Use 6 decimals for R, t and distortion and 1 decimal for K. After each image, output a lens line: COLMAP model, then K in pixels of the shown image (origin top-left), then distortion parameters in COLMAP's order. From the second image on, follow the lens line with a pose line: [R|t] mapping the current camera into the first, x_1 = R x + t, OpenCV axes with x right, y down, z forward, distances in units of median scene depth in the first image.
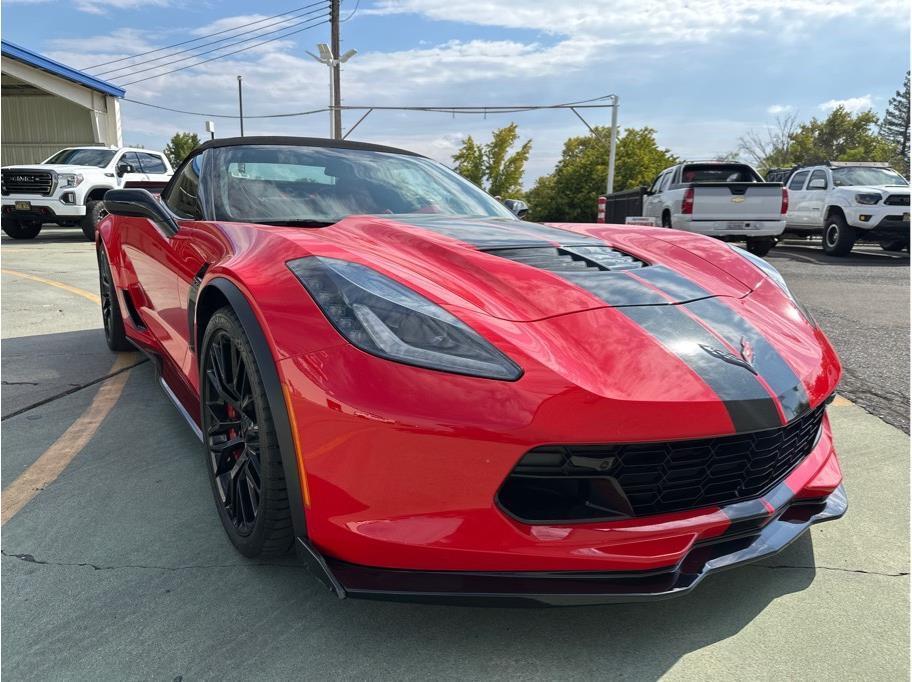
lens RADIAL K [[639.9, 0, 453.8], [0, 639.9, 336.5], [0, 0, 1]] dist [0.032981, -0.047303]
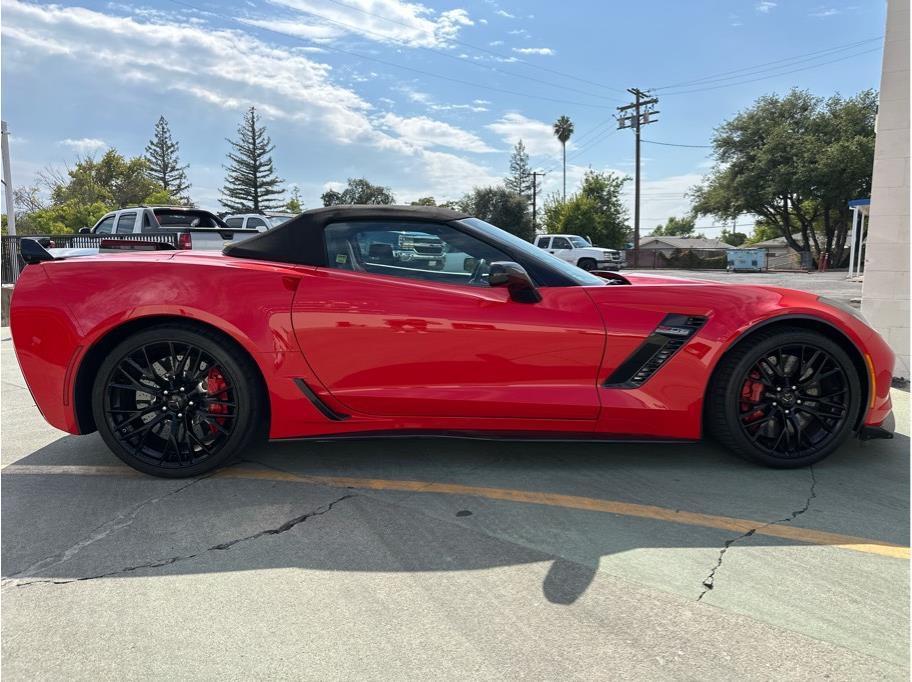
lens RADIAL K [[639.9, 0, 453.8], [0, 639.9, 346.8], [0, 0, 1]] dist [0.032981, -0.047303]
pose [[0.507445, -0.135887, 0.850902, -0.082771], [0.168800, 0.984031, 0.056481, -0.009323], [-0.844989, 0.114971, 0.522279, 0.030802]]
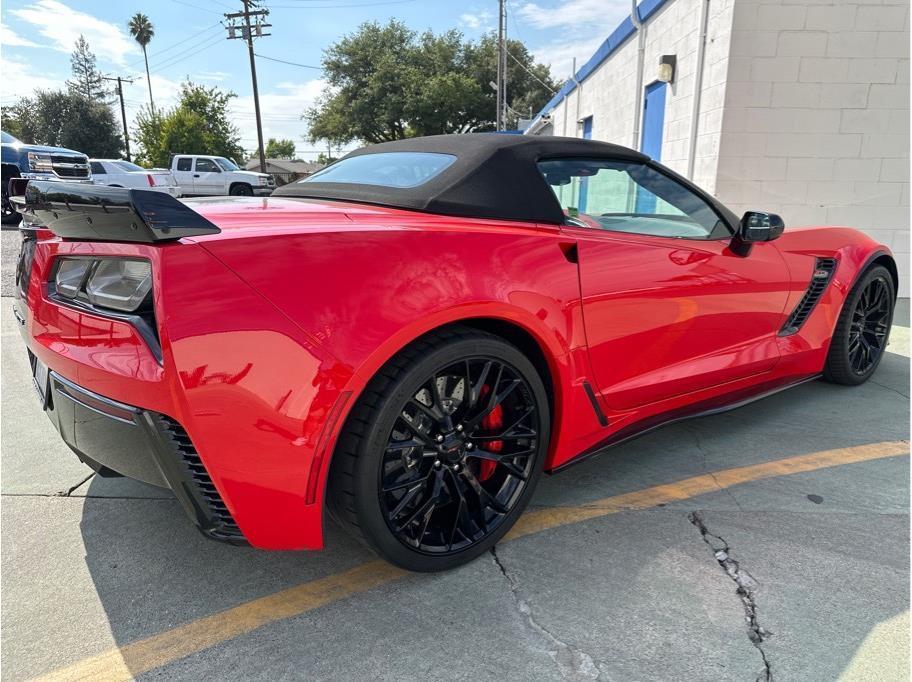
lens RADIAL K [[639.9, 0, 459.1], [0, 639.9, 341.8], [0, 0, 1]] dist [0.032981, -0.047303]
pose [[-0.086690, -0.259999, 0.961709, -0.080591], [0.180319, 0.945304, 0.271818, -0.021964], [-0.979780, 0.196979, -0.035066, 0.085505]]
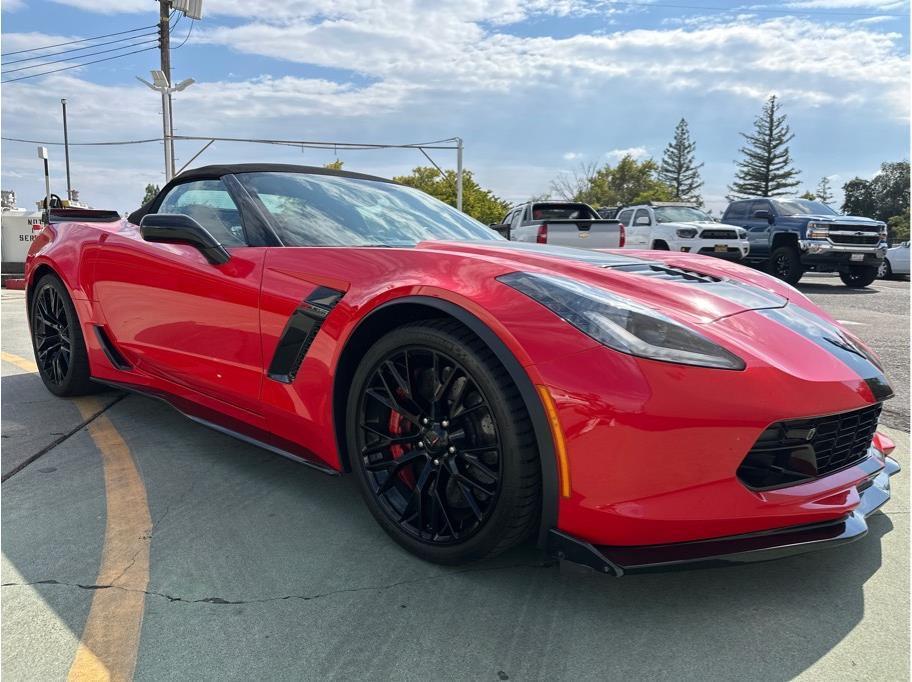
lens RADIAL K [[639.9, 0, 453.5], [0, 639.9, 337.8], [0, 0, 1]] dist [0.032981, -0.047303]
pose [[0.963409, -0.040270, 0.264992, -0.020412], [0.053947, 0.997550, -0.044537, 0.000842], [-0.262549, 0.057203, 0.963222, -0.000484]]
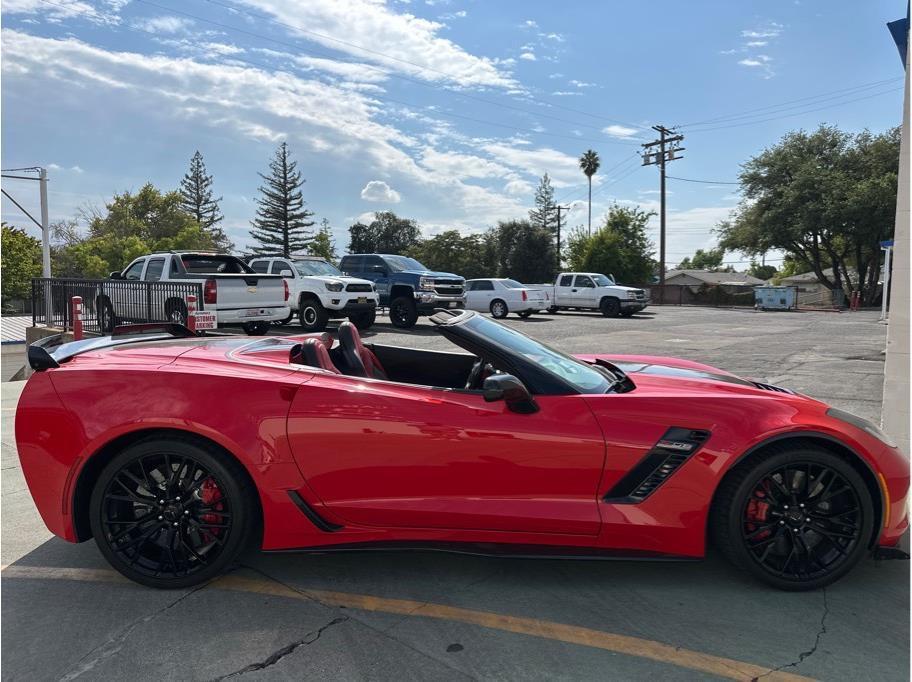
lens RADIAL K [[639.9, 0, 451.9], [0, 639.9, 345.9], [0, 0, 1]] dist [0.032981, -0.047303]
pose [[0.543980, -0.092225, 0.834015, -0.080123], [0.160294, 0.987059, 0.004598, -0.016807], [-0.823645, 0.131186, 0.551723, 0.027804]]
